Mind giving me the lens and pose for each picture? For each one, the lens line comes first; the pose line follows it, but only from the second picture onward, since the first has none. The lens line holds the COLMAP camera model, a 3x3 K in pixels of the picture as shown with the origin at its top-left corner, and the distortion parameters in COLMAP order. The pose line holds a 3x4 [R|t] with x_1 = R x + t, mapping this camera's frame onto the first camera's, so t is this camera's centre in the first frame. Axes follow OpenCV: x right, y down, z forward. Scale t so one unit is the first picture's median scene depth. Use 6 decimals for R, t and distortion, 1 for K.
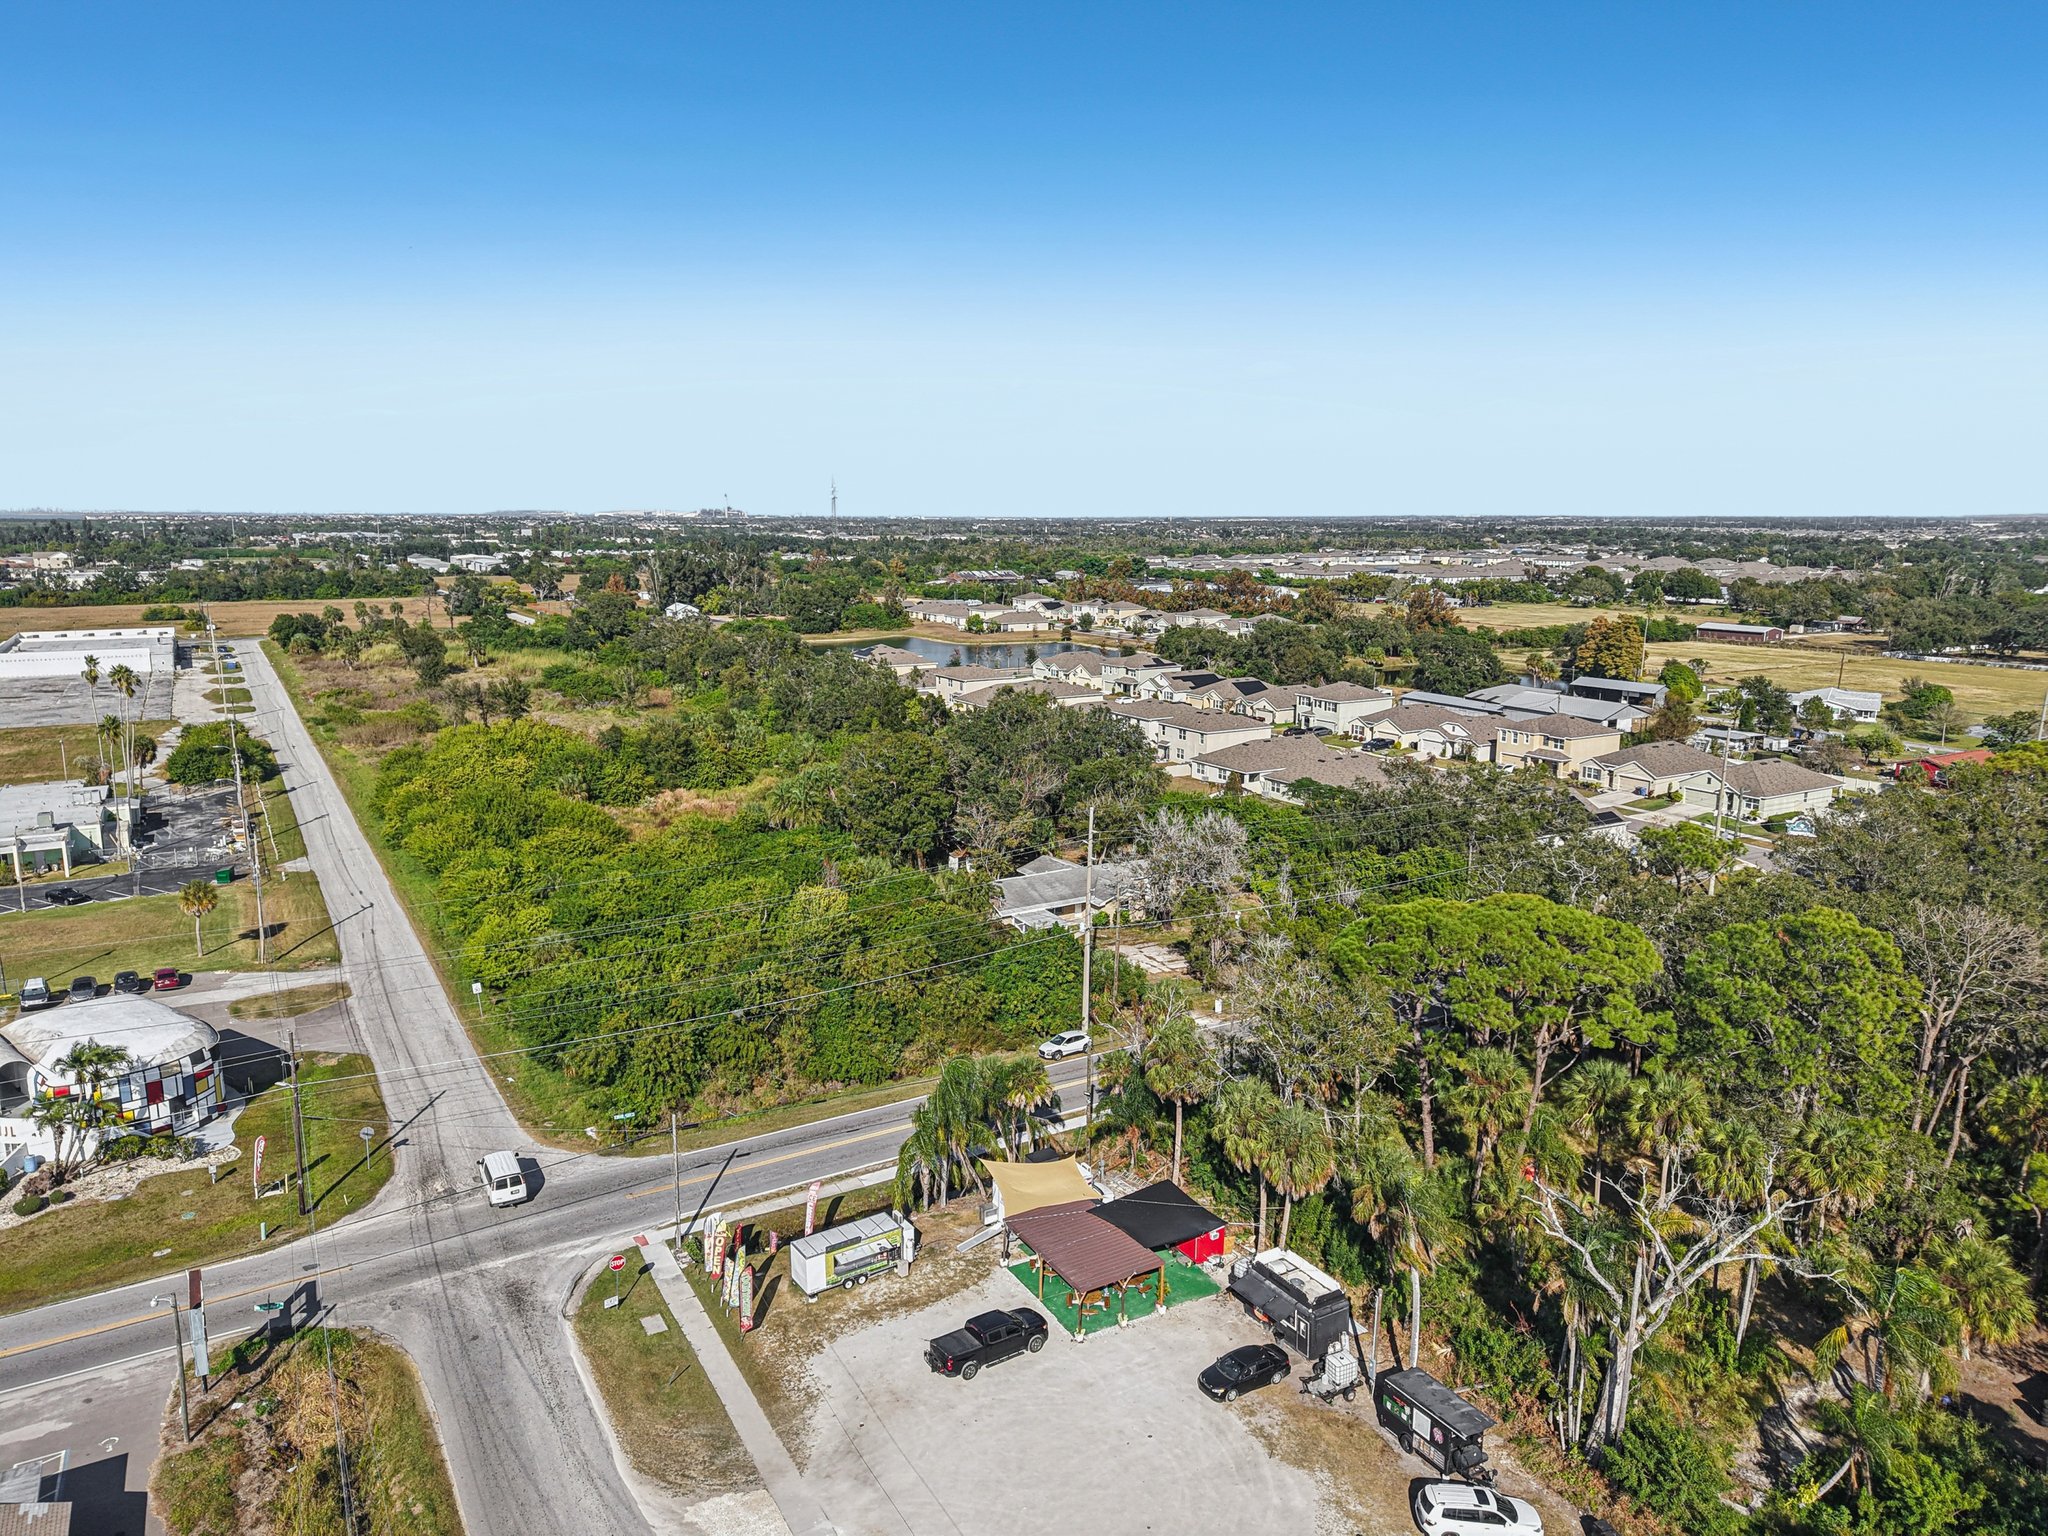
lens RADIAL K [[1352.1, 0, 1024.0], [0, 1352.1, 768.0], [0, 0, 1]] dist [0.065436, -0.090688]
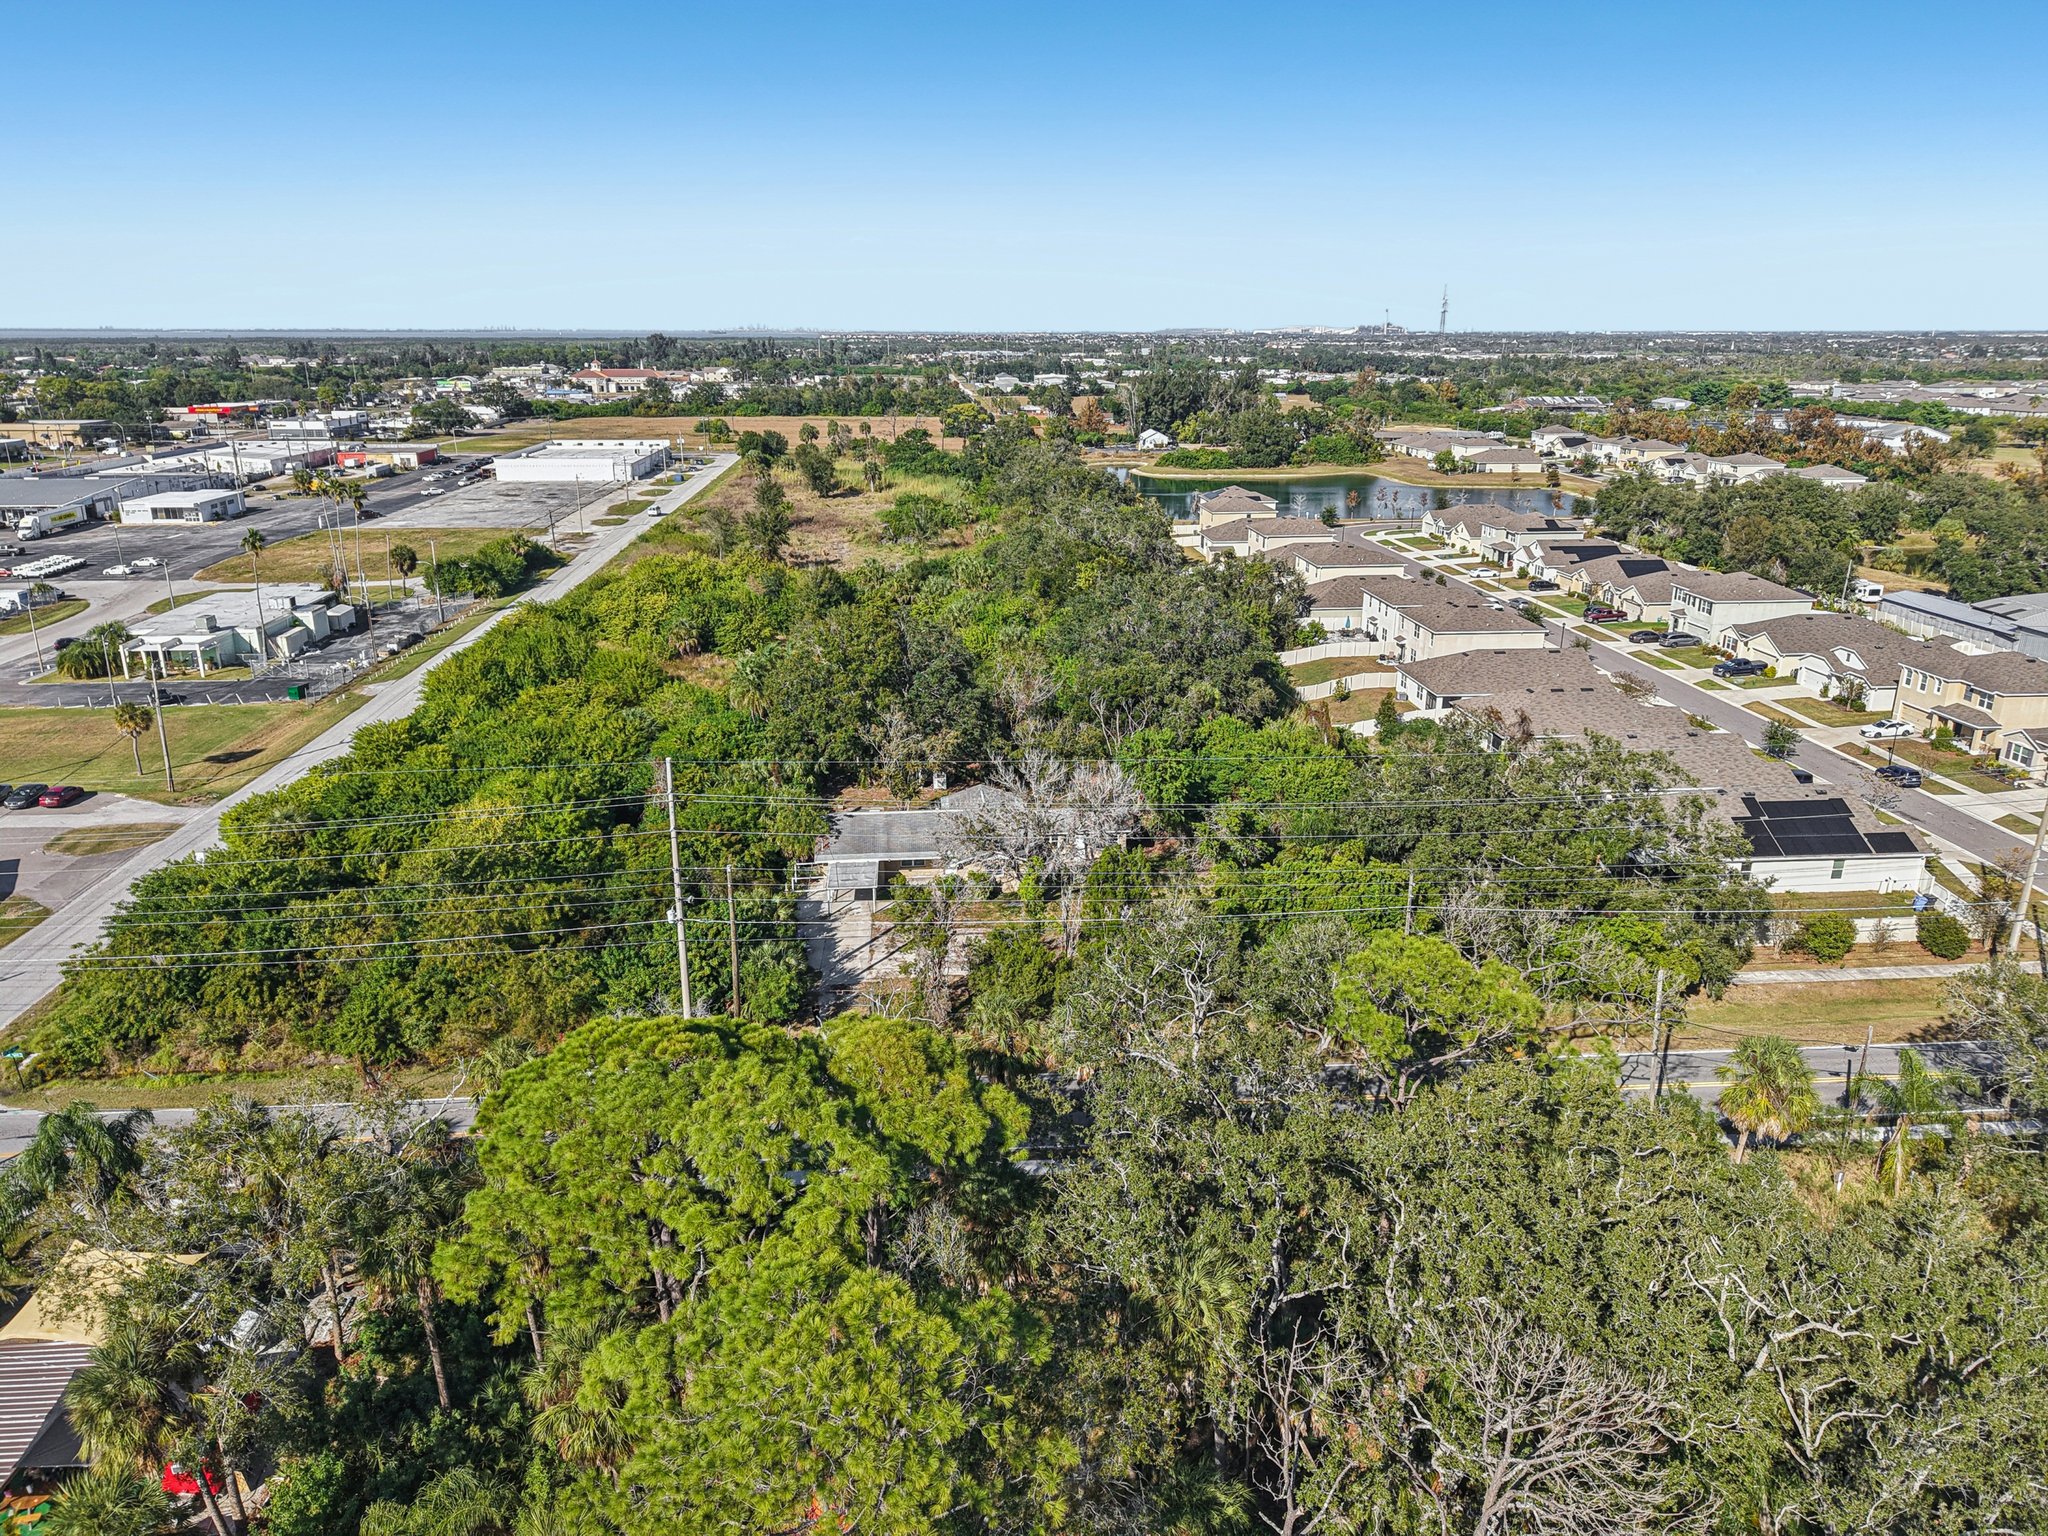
lens RADIAL K [[1352.1, 0, 1024.0], [0, 1352.1, 768.0], [0, 0, 1]] dist [0.065436, -0.090688]
pose [[0.893796, 0.134589, -0.427802, 0.216539], [-0.079849, 0.986423, 0.143507, -0.034276], [0.441308, -0.094106, 0.892407, 0.184652]]
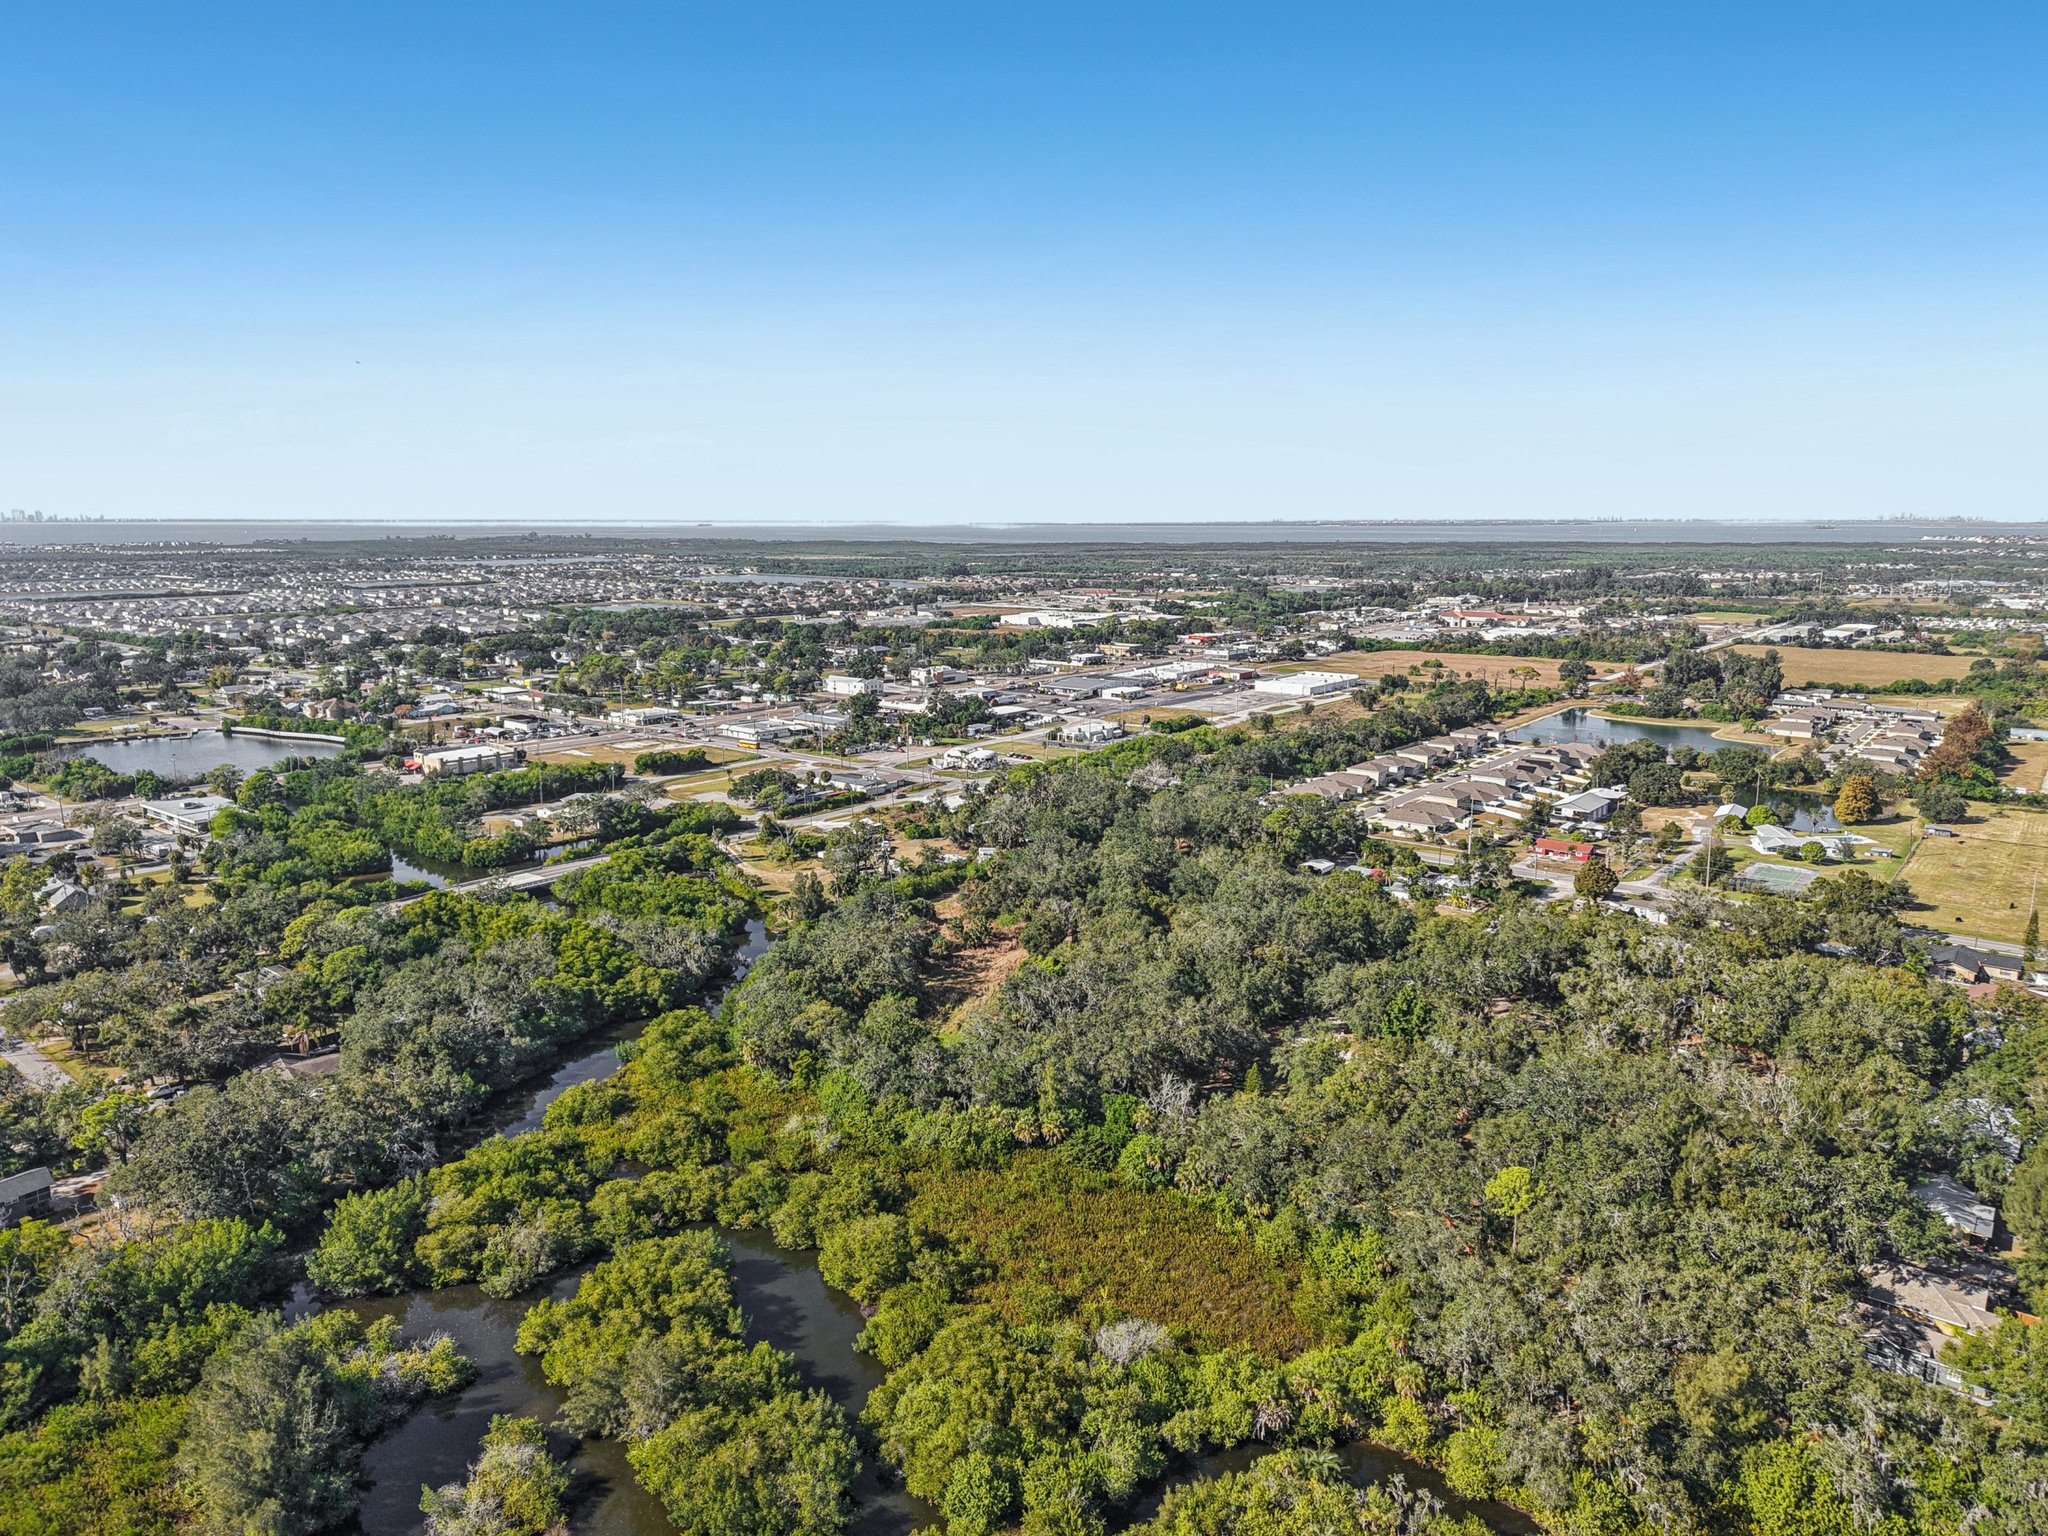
lens RADIAL K [[1352.1, 0, 1024.0], [0, 1352.1, 768.0], [0, 0, 1]] dist [0.065436, -0.090688]
pose [[0.346085, 0.166830, -0.923251, 1.831354], [-0.170847, 0.978816, 0.112828, -0.168998], [0.922516, 0.118687, 0.367256, -0.390900]]
